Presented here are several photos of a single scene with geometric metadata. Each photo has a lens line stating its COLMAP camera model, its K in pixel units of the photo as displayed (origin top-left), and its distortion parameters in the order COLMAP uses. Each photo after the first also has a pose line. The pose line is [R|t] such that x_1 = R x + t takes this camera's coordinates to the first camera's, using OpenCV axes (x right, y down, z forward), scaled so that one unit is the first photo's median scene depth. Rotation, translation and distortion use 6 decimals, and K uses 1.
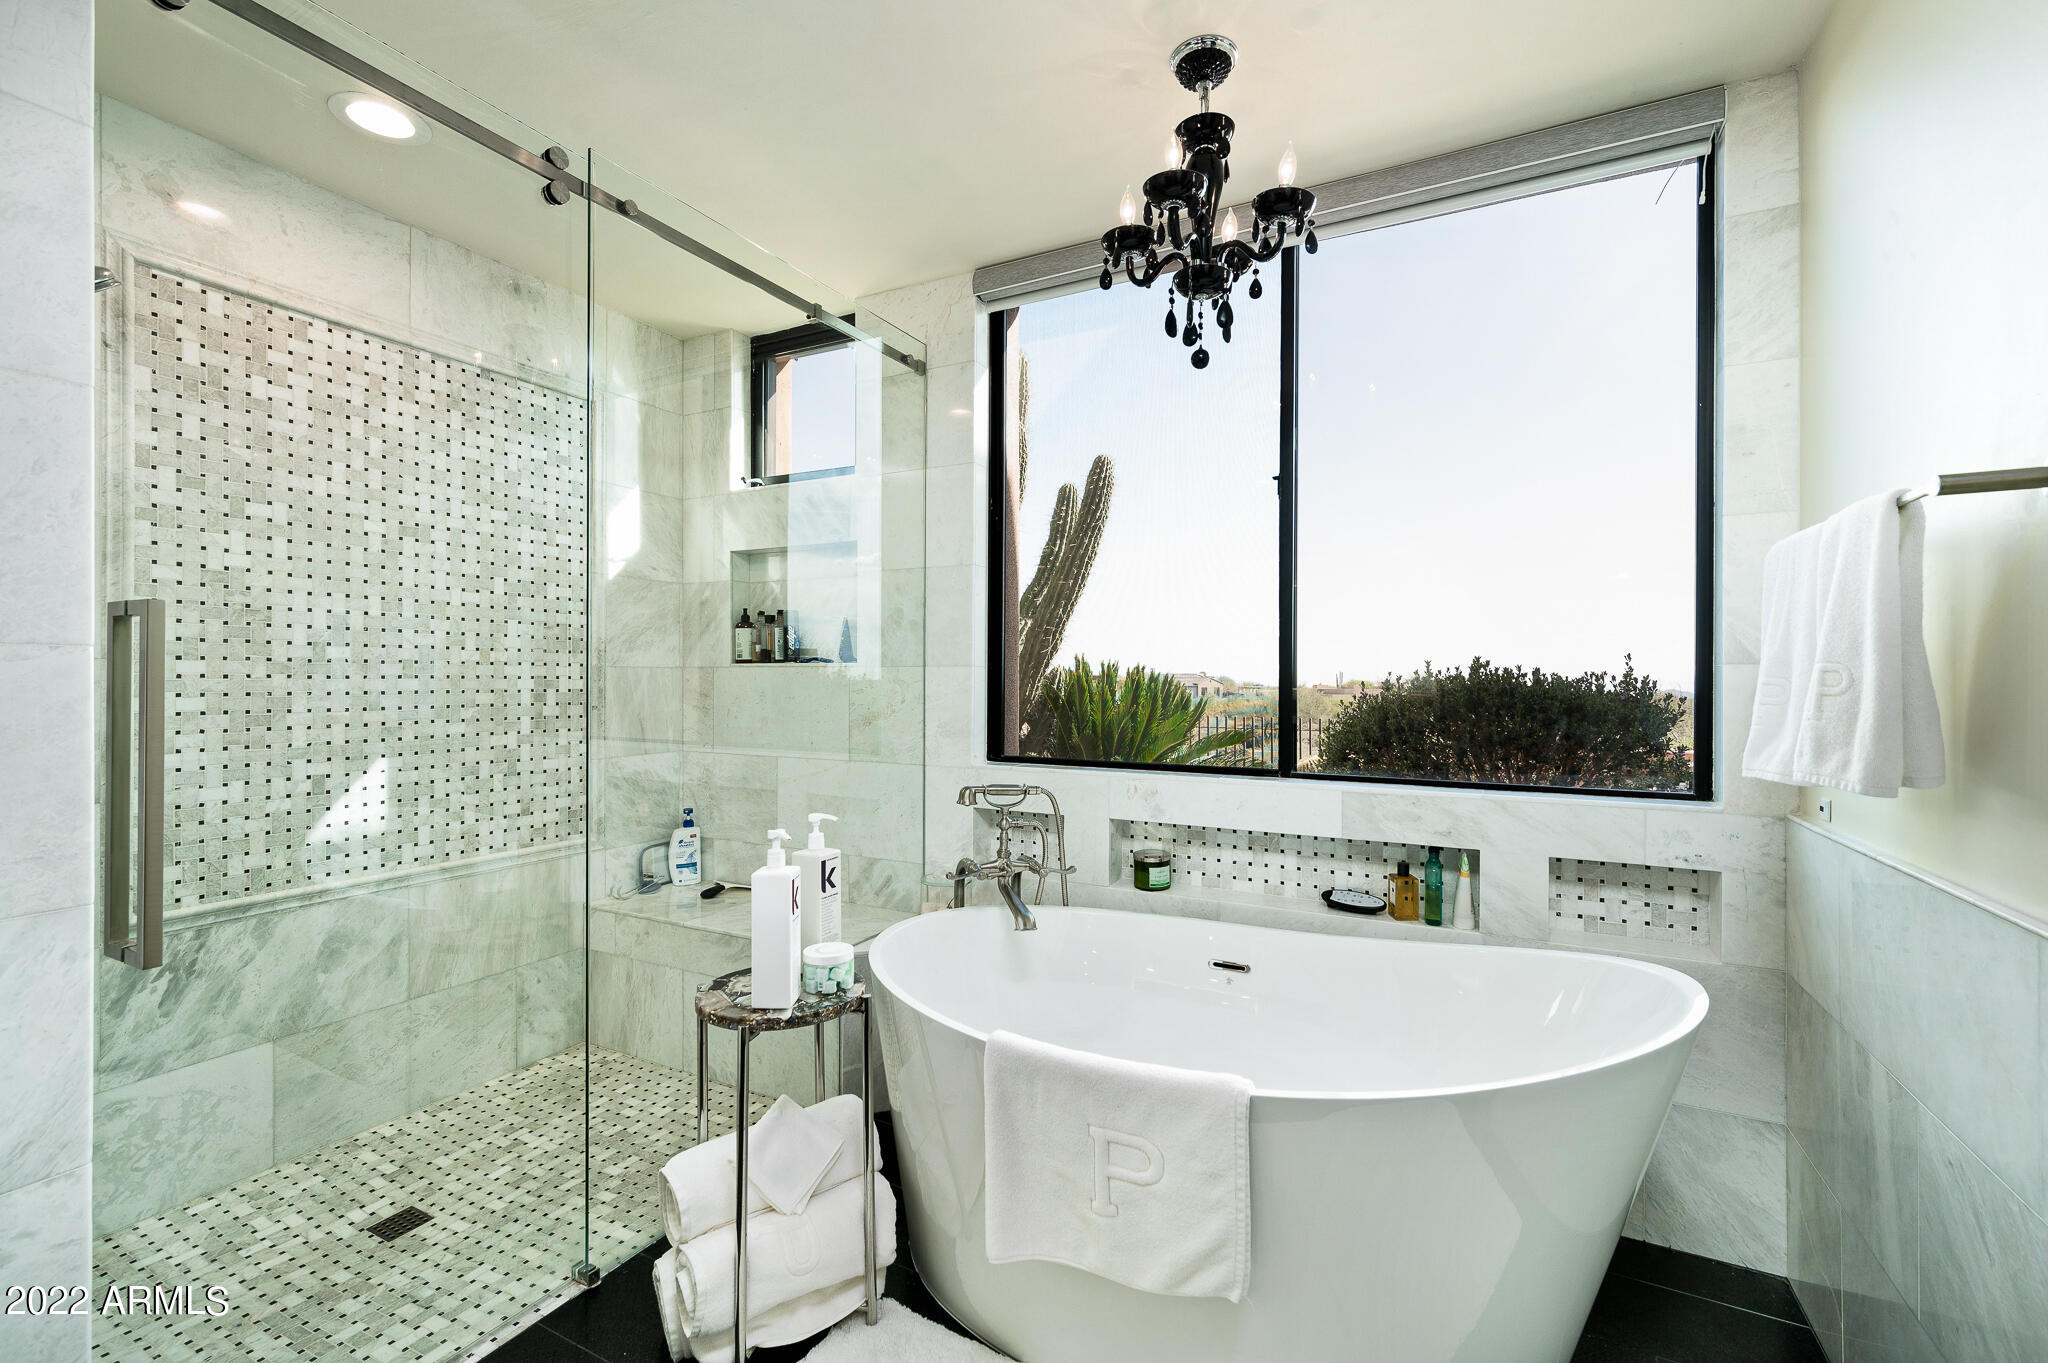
lens RADIAL K [[895.9, 0, 1026.8], [0, 895.9, 666.7], [0, 0, 1]] dist [-0.003549, -0.000590]
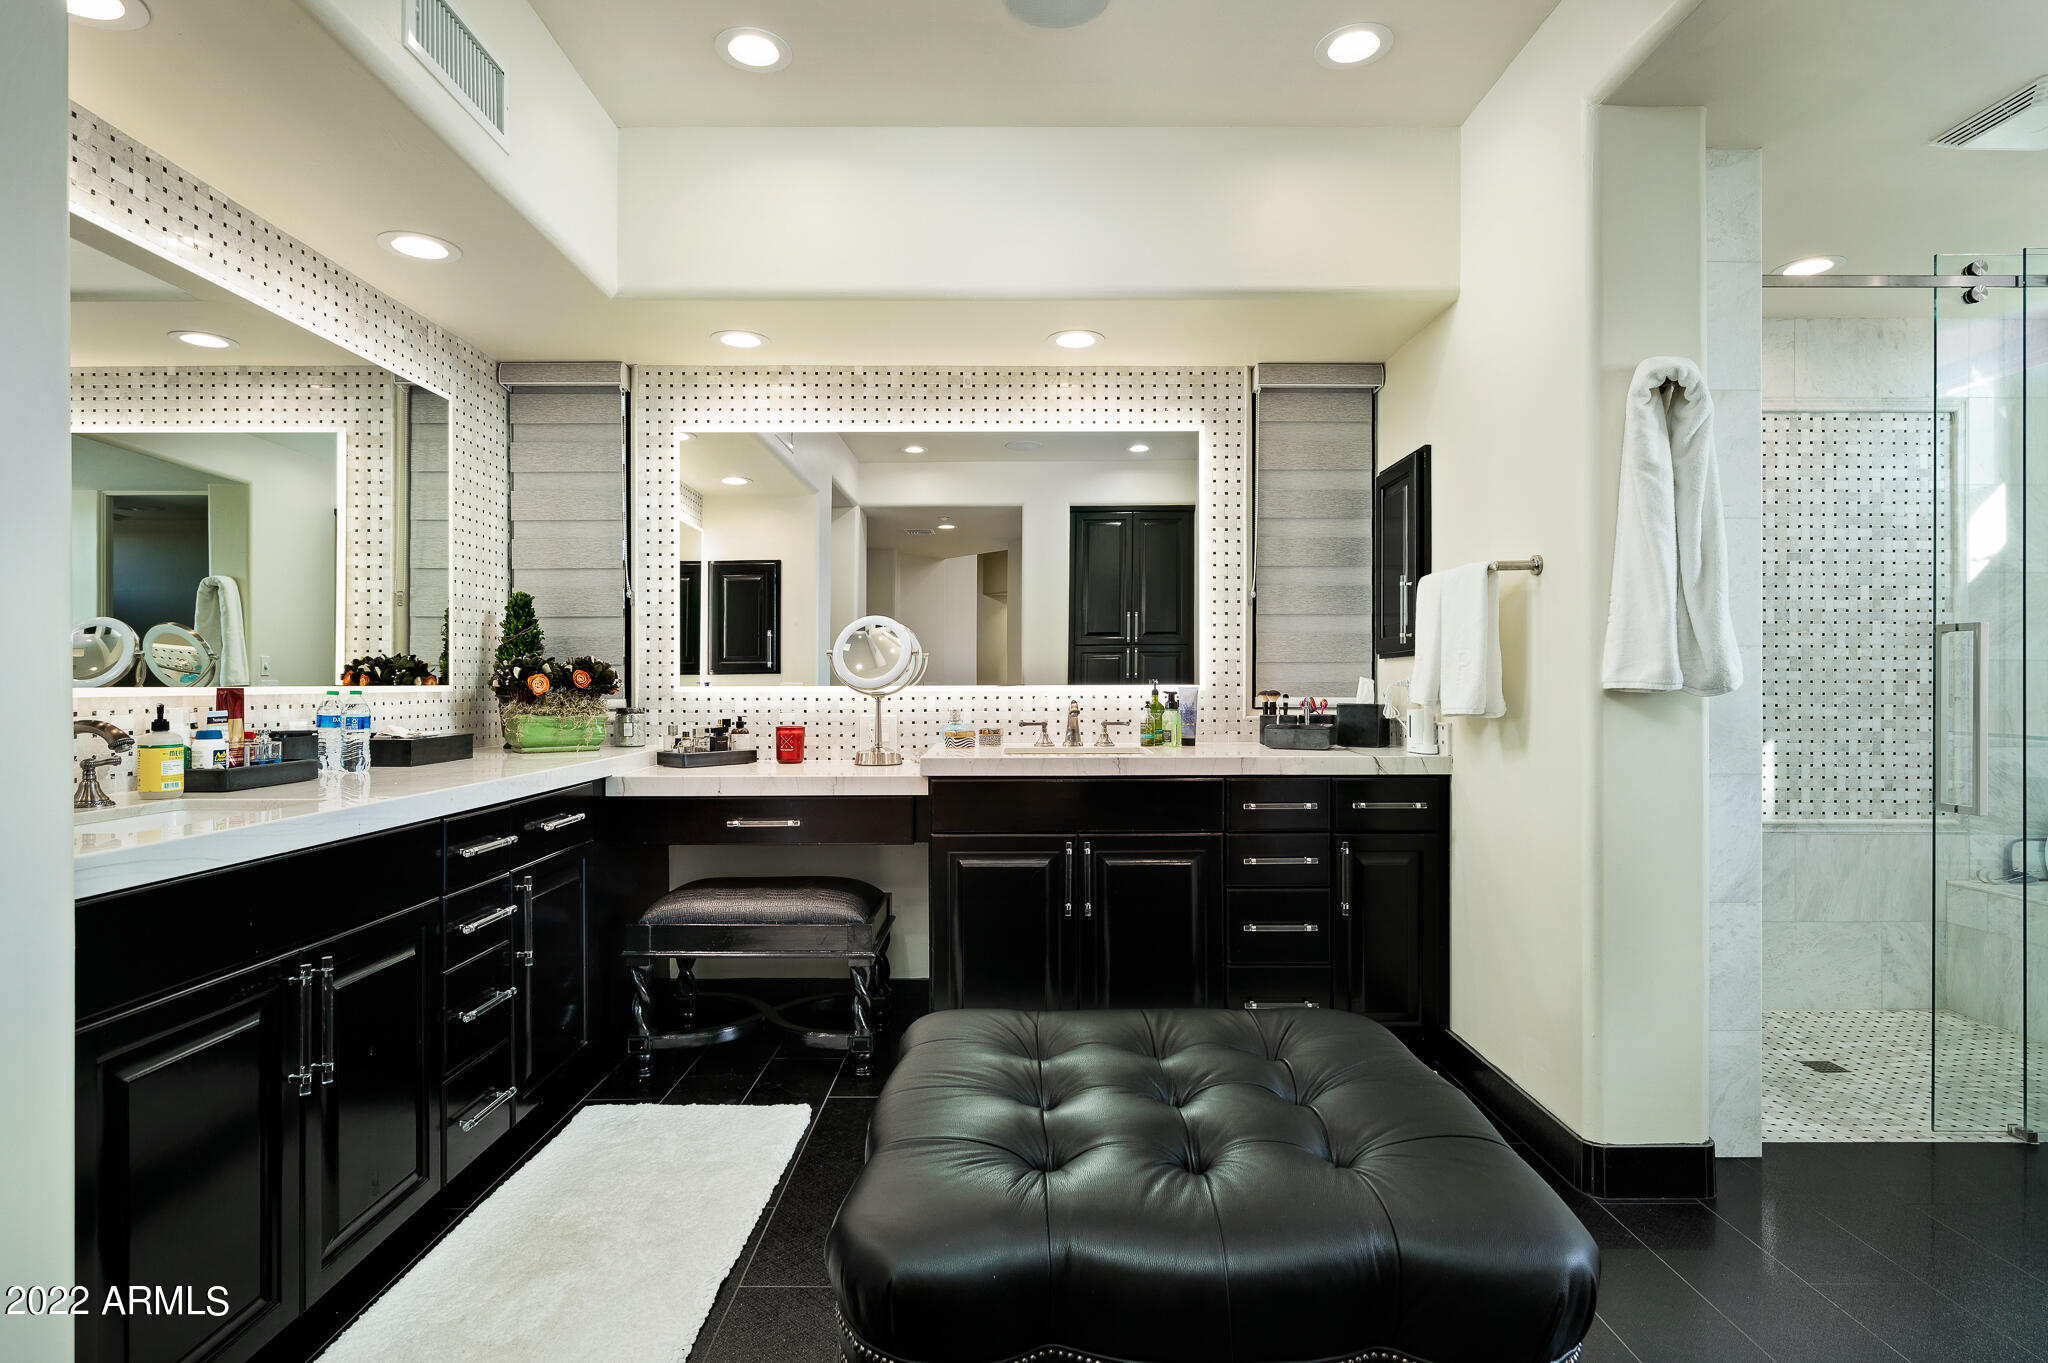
lens RADIAL K [[1032.0, 0, 1024.0], [0, 1032.0, 681.5], [0, 0, 1]] dist [-0.000640, 0.000439]
pose [[0.464731, -0.001274, -0.885451, 0.101831], [0.010244, 0.999940, 0.003938, 0.010608], [0.885393, -0.010900, 0.464716, -0.636905]]
